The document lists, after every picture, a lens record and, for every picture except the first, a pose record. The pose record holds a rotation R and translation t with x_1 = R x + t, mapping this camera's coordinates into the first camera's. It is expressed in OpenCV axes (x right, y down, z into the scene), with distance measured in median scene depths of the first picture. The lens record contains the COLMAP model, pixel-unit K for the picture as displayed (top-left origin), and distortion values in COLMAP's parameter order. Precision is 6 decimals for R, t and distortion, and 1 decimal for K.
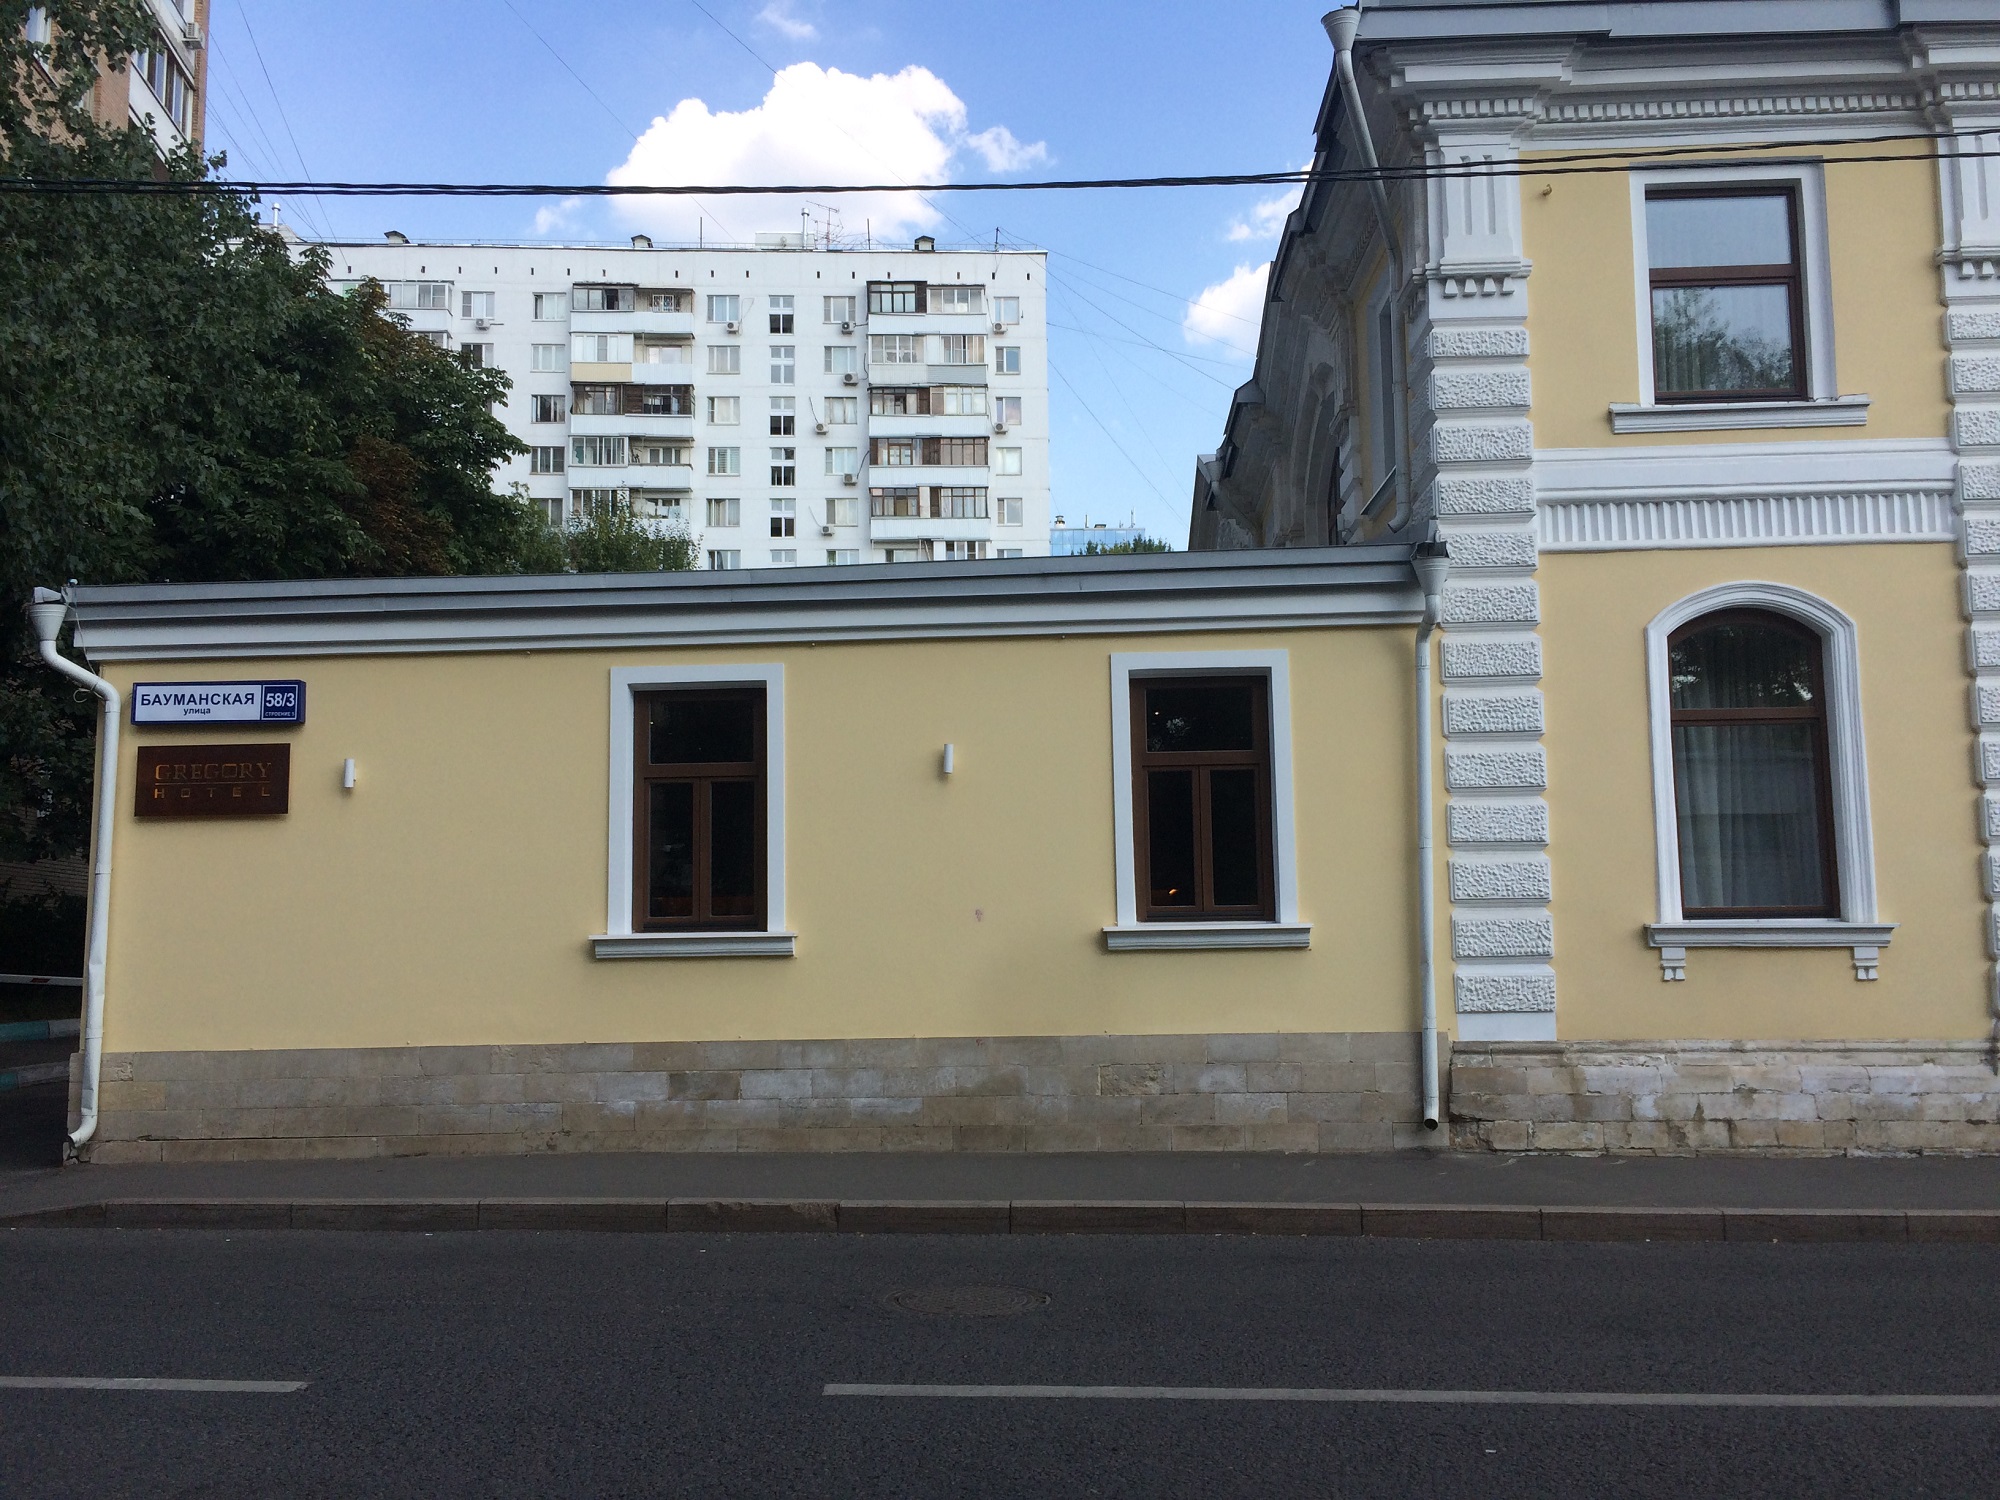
lens RADIAL K [[1741.3, 0, 990.0], [0, 1741.3, 748.0], [0, 0, 1]] dist [0.088891, -0.122379]
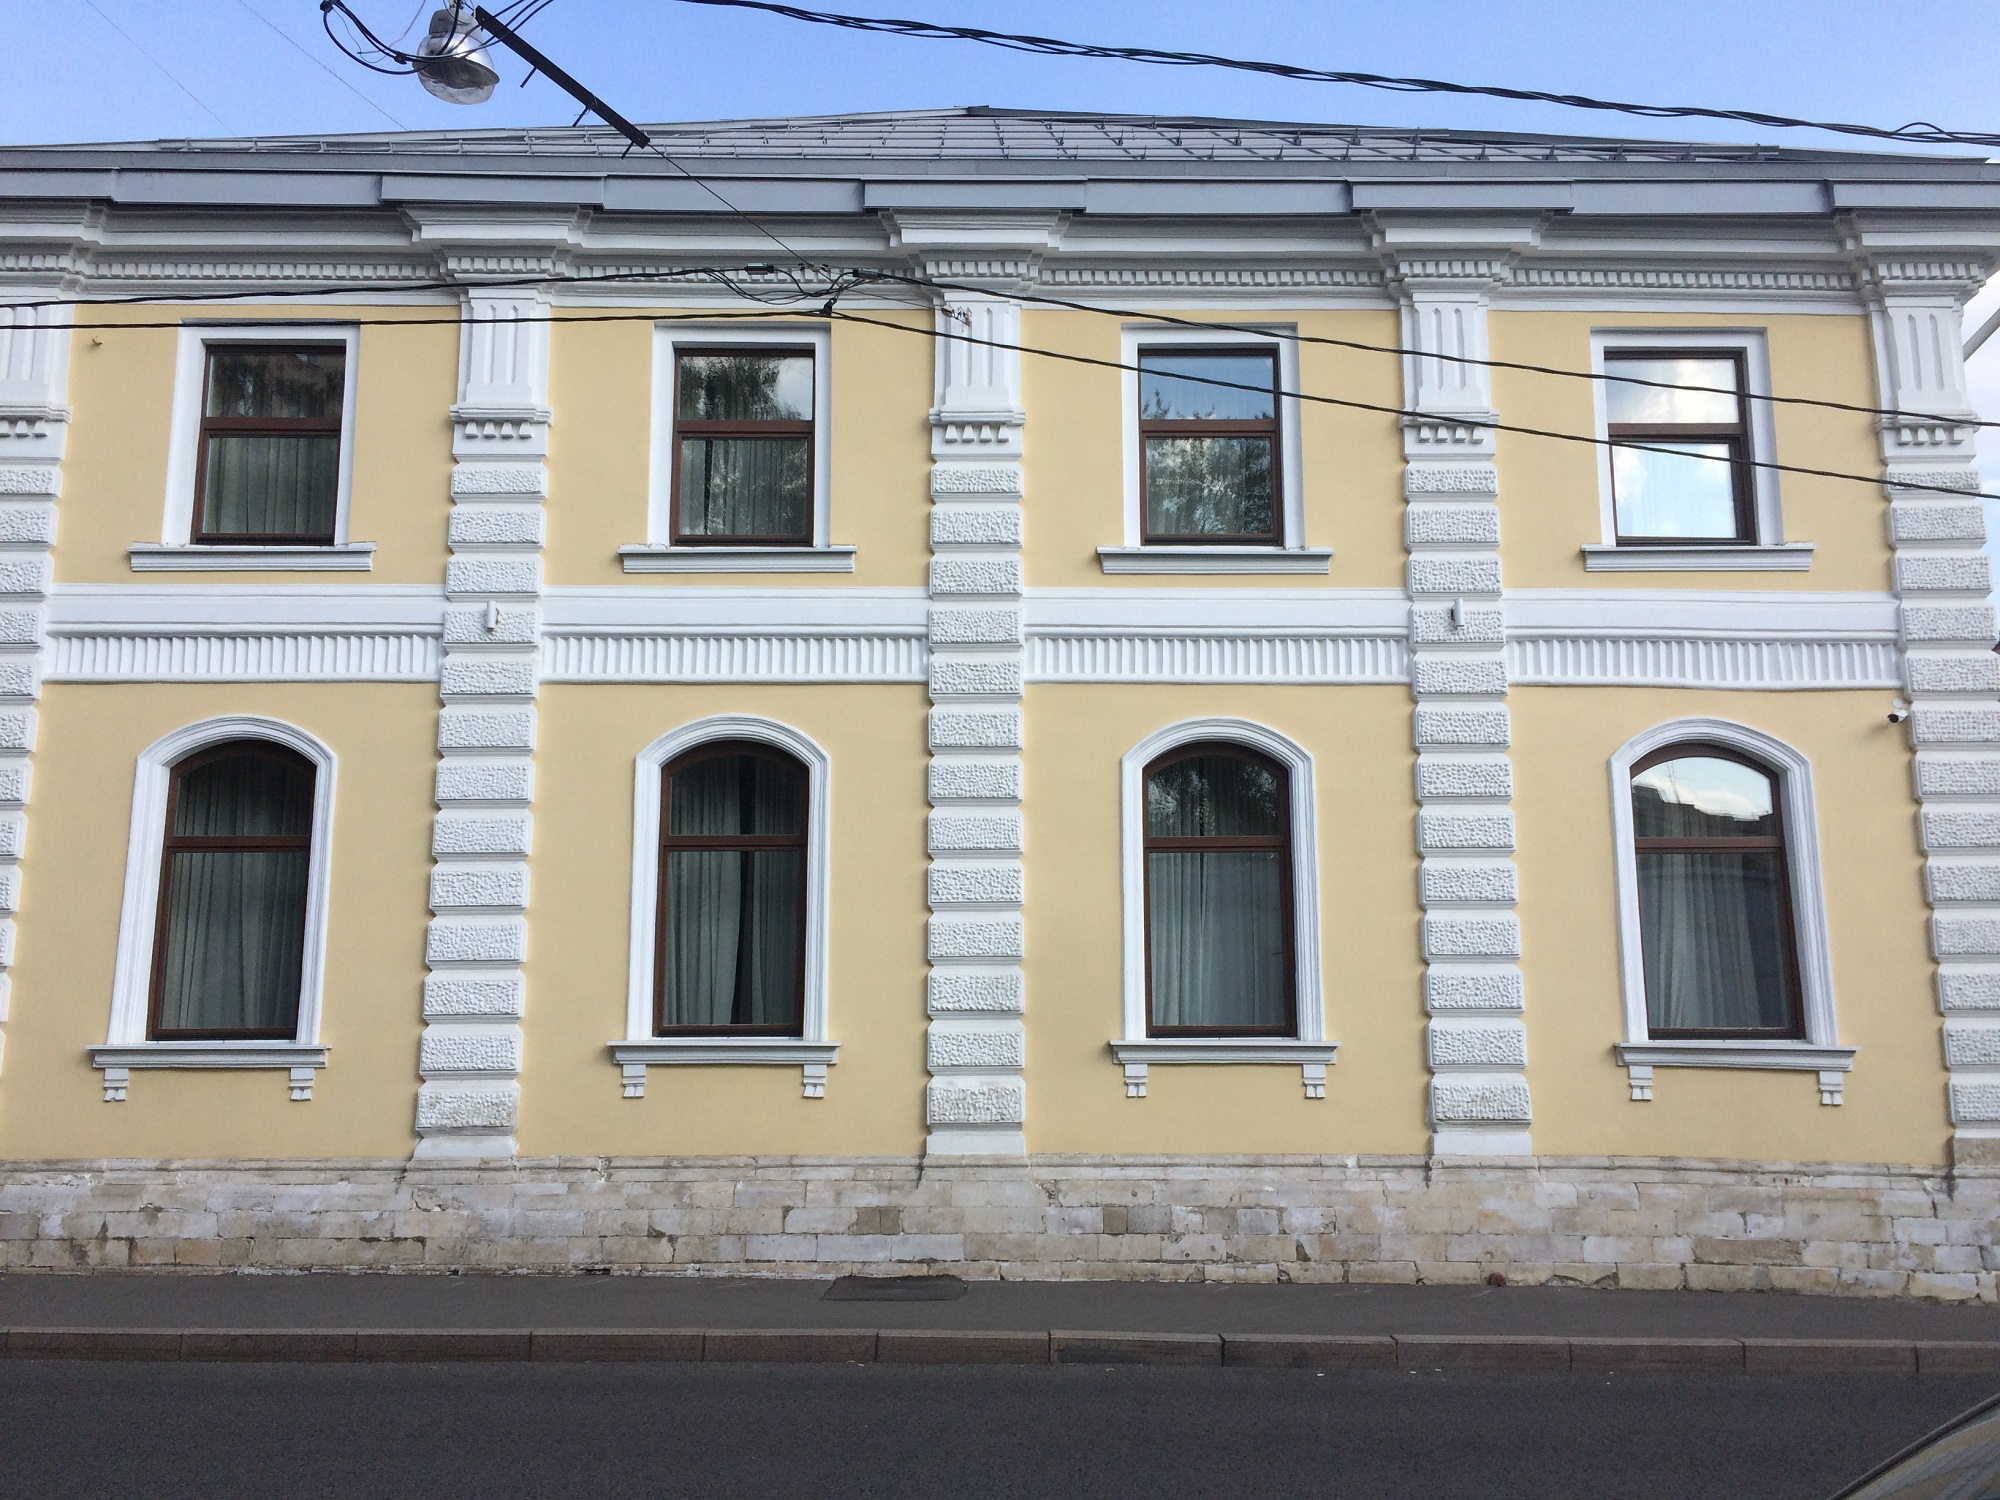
lens RADIAL K [[1741.3, 0, 1016.7], [0, 1741.3, 748.0], [0, 0, 1]] dist [0.088891, -0.122379]
pose [[0.998706, 0.018353, 0.047437, 0.865377], [-0.015123, 0.997600, -0.067575, -0.011135], [-0.048563, 0.066770, 0.996586, -0.065102]]
